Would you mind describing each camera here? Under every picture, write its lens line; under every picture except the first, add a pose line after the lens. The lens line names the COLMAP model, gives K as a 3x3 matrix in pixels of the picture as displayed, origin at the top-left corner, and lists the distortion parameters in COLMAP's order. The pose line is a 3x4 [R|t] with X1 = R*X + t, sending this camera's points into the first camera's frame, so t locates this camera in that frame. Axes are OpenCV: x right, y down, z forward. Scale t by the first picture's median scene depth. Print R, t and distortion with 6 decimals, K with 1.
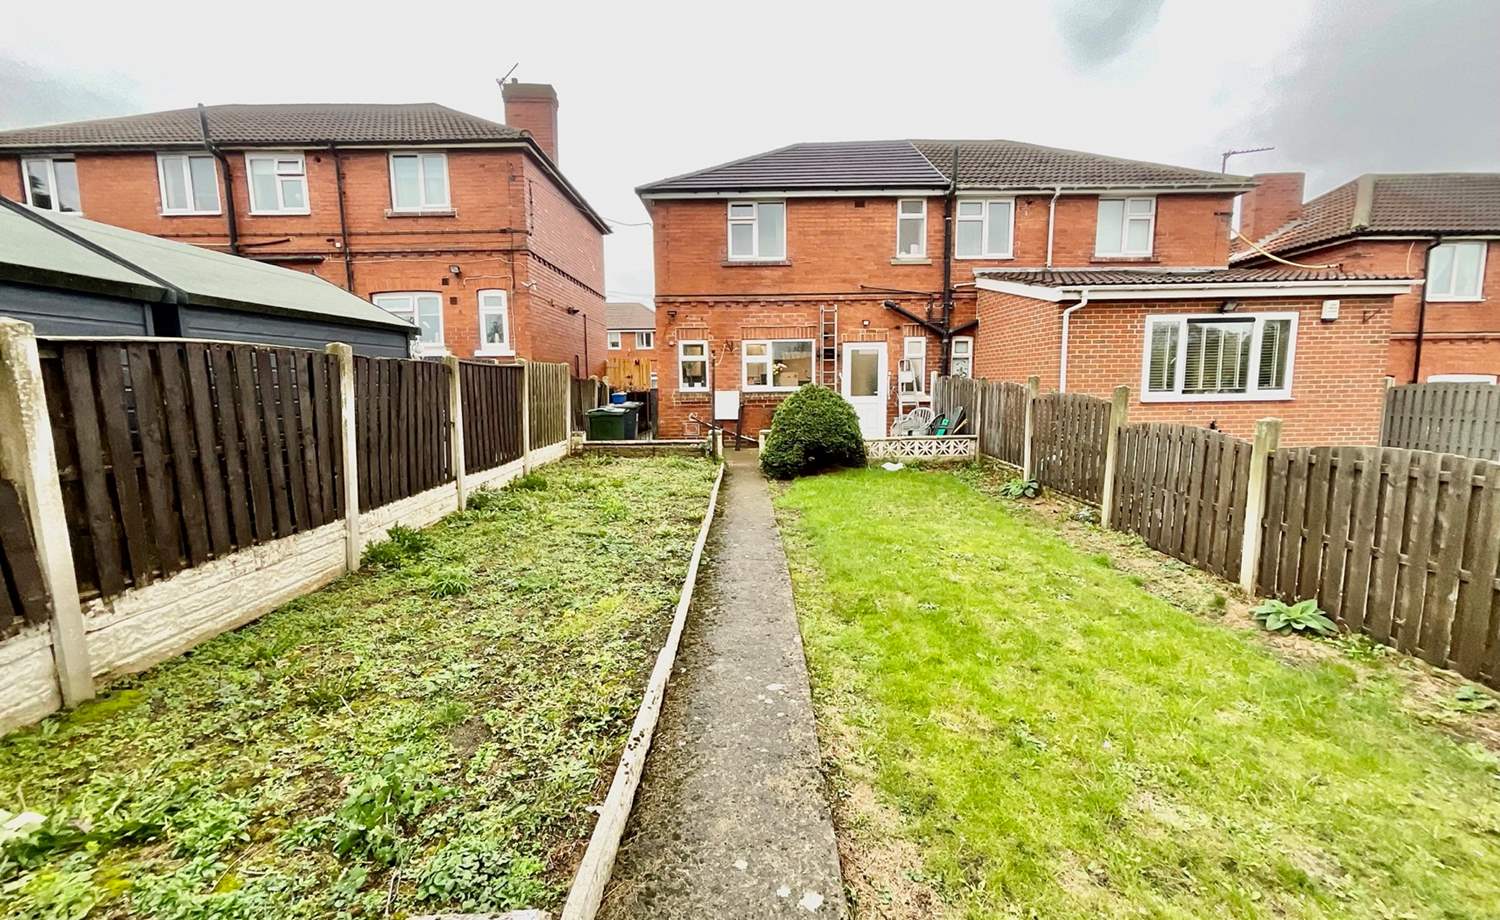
lens RADIAL K [[606.8, 0, 751.0], [0, 606.8, 461.1], [0, 0, 1]] dist [-0.000939, -0.000112]
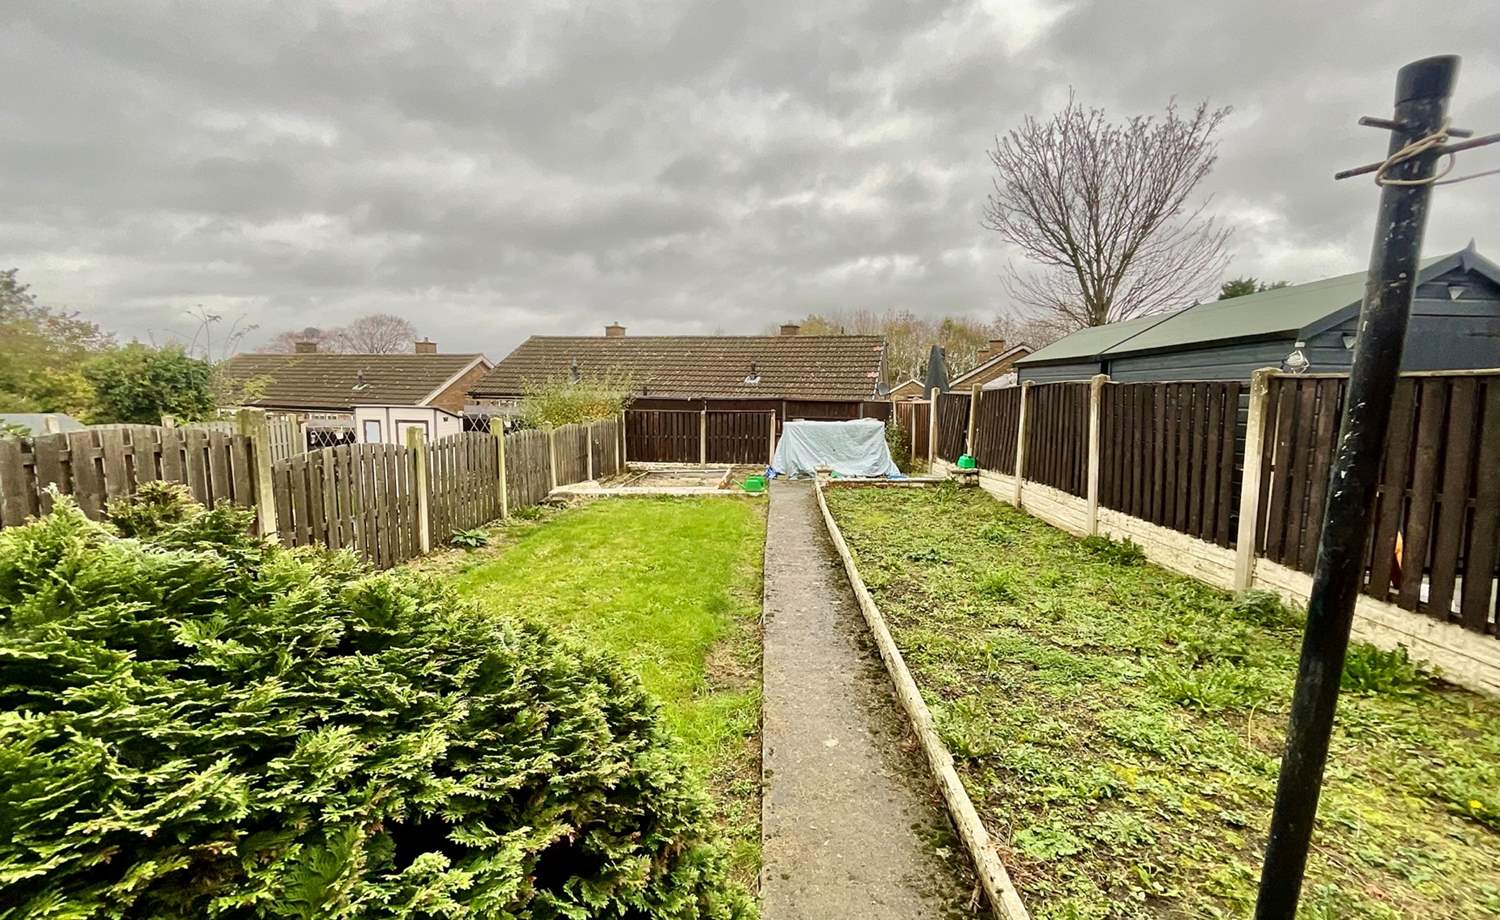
lens RADIAL K [[606.8, 0, 751.0], [0, 606.8, 461.1], [0, 0, 1]] dist [-0.000939, -0.000112]
pose [[-0.998877, 0.004089, 0.047204, 0.038753], [0.015428, 0.970042, 0.242445, -0.312006], [-0.044798, 0.242901, -0.969016, 2.132030]]
